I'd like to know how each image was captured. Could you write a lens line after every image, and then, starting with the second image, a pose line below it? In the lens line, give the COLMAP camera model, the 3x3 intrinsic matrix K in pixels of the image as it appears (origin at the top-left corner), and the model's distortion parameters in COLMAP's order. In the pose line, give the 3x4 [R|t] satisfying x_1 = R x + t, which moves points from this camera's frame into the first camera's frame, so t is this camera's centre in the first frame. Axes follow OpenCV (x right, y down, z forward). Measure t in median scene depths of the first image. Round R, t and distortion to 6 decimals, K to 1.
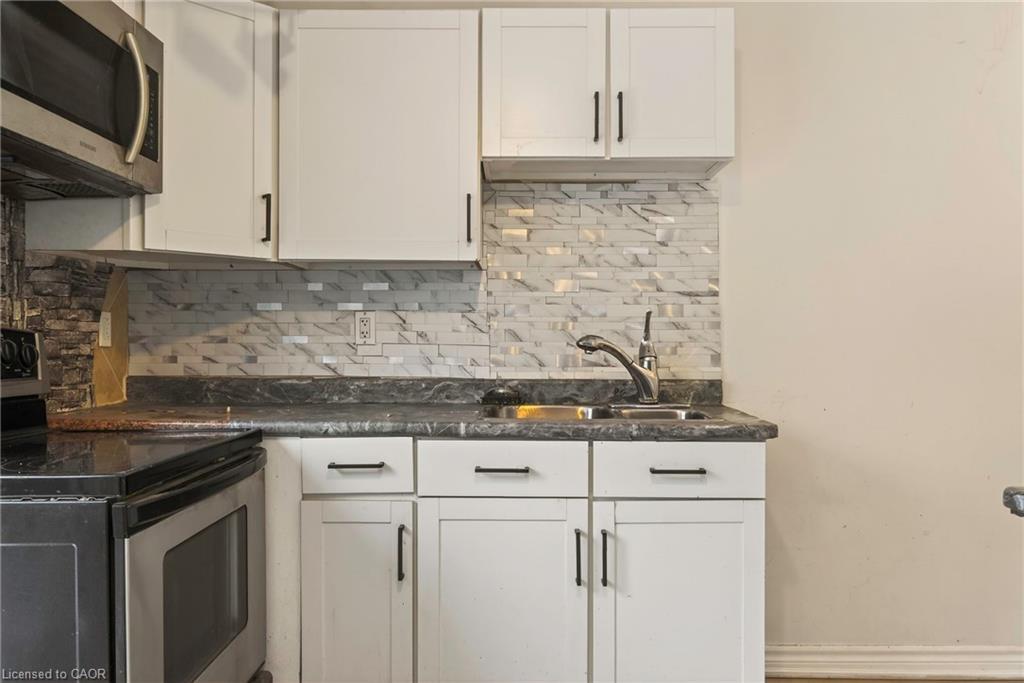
lens RADIAL K [[810.1, 0, 512.9], [0, 810.1, 346.6], [0, 0, 1]] dist [-0.027055, 0.026105]
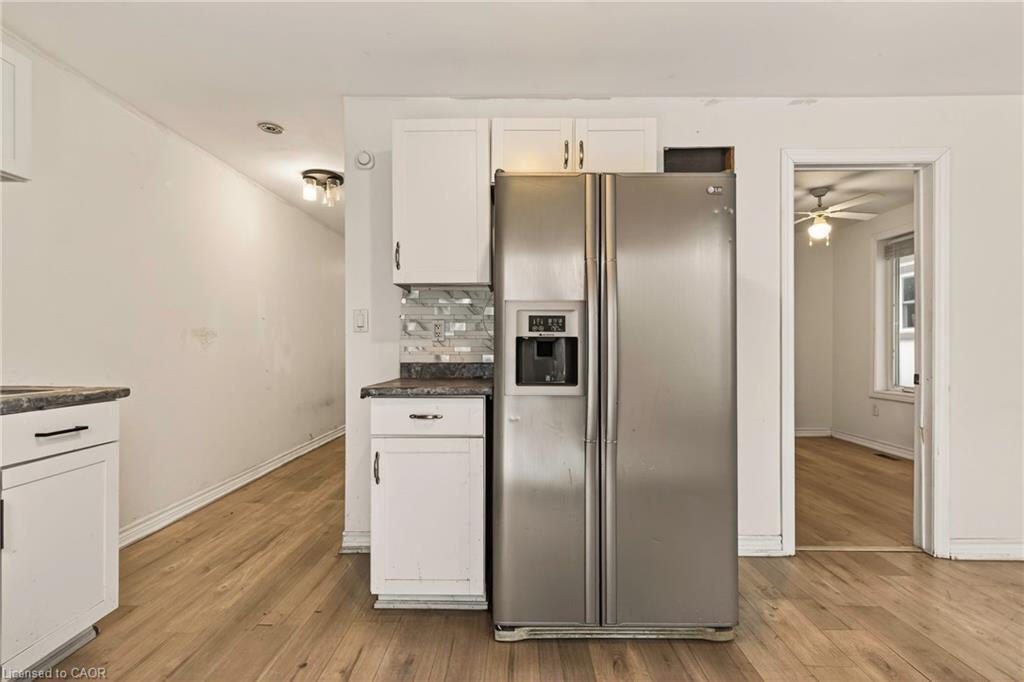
lens RADIAL K [[458.4, 0, 512.5], [0, 458.4, 348.5], [0, 0, 1]] dist [0.002363, -0.000444]
pose [[-0.003697, -0.001560, 0.999992, -0.427133], [0.007595, 0.999970, 0.001588, 0.026746], [-0.999964, 0.007601, -0.003685, 0.269255]]
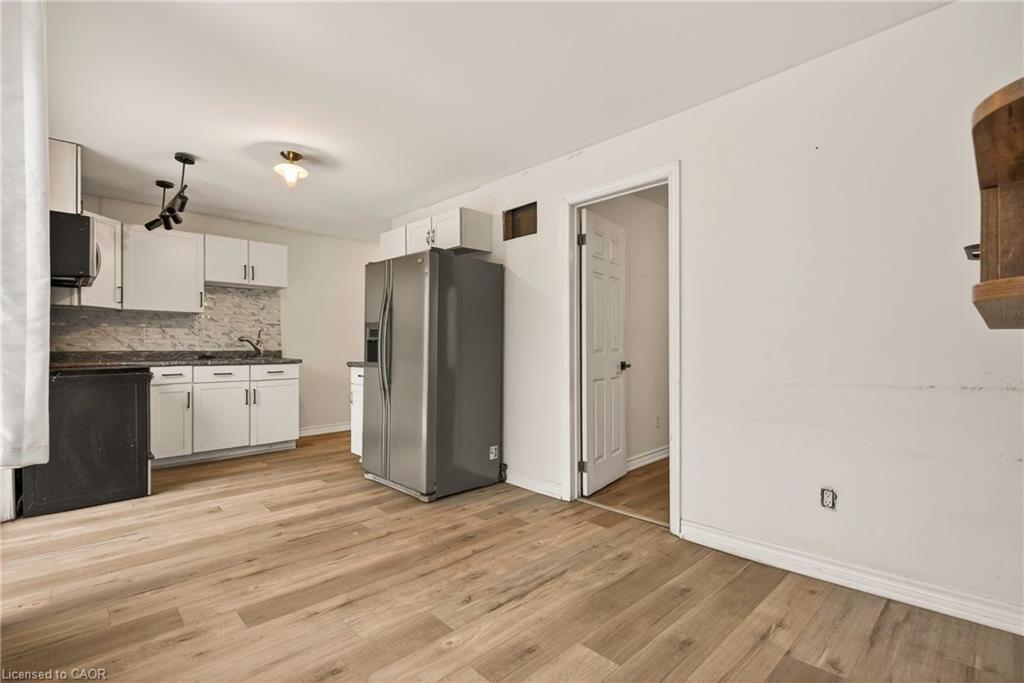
lens RADIAL K [[469.0, 0, 516.7], [0, 469.0, 346.9], [0, 0, 1]] dist [-0.012272, 0.001301]
pose [[0.699263, -0.003681, 0.714855, -0.494085], [0.007223, 0.999972, -0.001916, 0.040294], [-0.714828, 0.006503, 0.699270, -1.165489]]
